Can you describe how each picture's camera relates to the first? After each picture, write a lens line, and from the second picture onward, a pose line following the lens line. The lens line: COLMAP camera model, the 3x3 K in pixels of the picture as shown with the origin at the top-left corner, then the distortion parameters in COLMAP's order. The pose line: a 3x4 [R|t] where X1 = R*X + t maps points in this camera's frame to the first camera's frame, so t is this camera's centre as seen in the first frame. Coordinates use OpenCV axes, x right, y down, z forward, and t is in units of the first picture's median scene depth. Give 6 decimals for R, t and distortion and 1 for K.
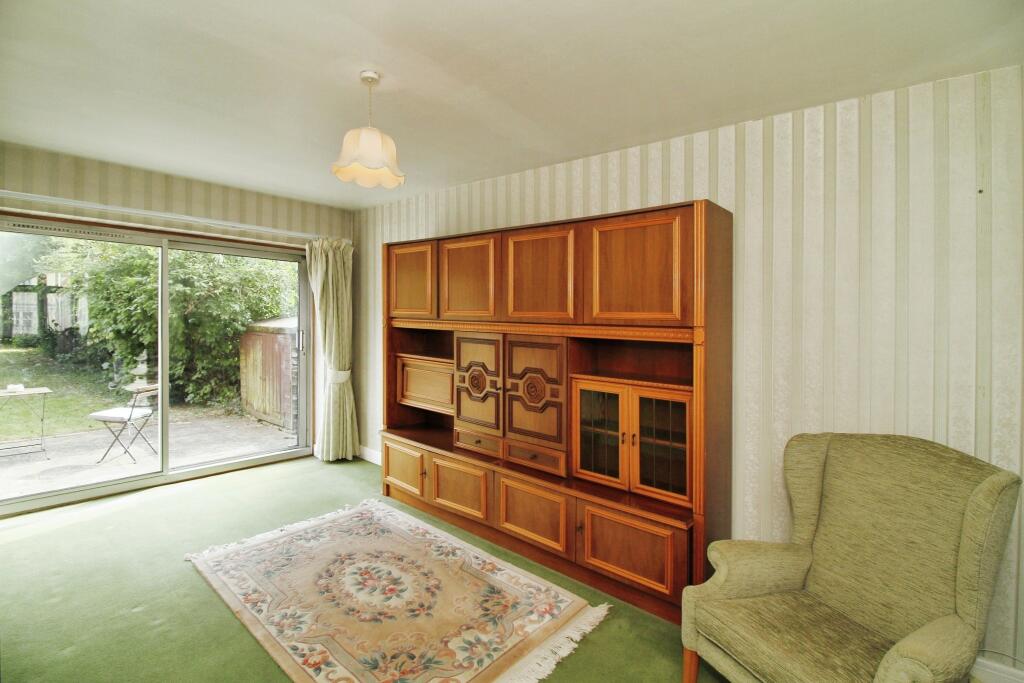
lens RADIAL K [[479.5, 0, 512.9], [0, 479.5, 315.8], [0, 0, 1]] dist [-0.001988, -0.000562]
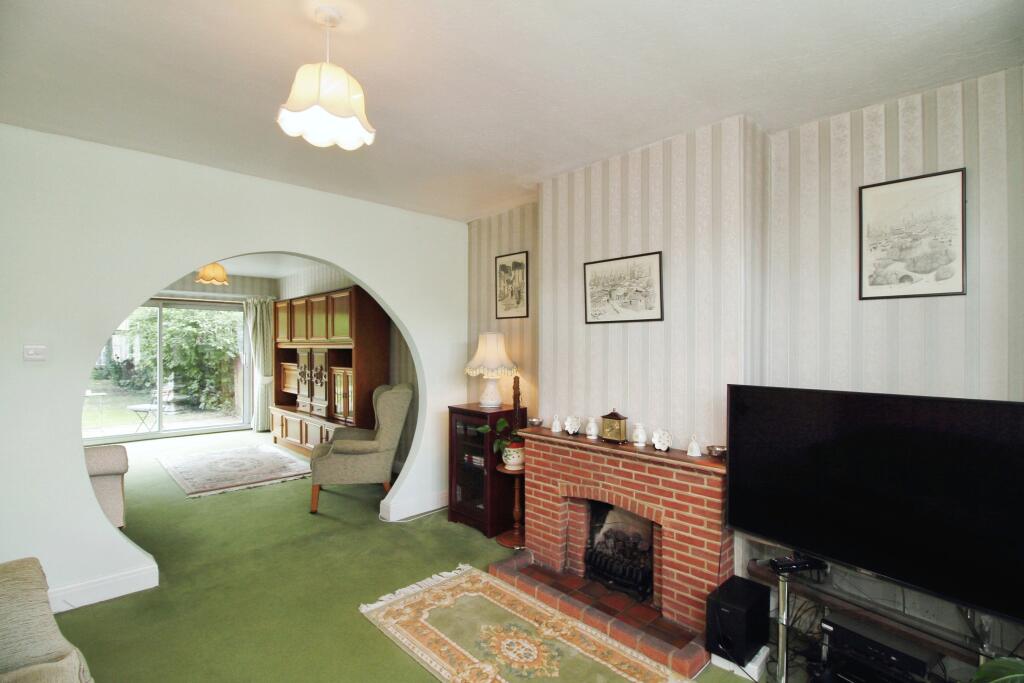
lens RADIAL K [[480.4, 0, 512.0], [0, 480.4, 341.5], [0, 0, 1]] dist [-0.002702, -0.000318]
pose [[0.995360, -0.026613, -0.092467, 0.433555], [0.025764, 0.999614, -0.010368, 0.022077], [0.092707, 0.007937, 0.995662, -0.385943]]
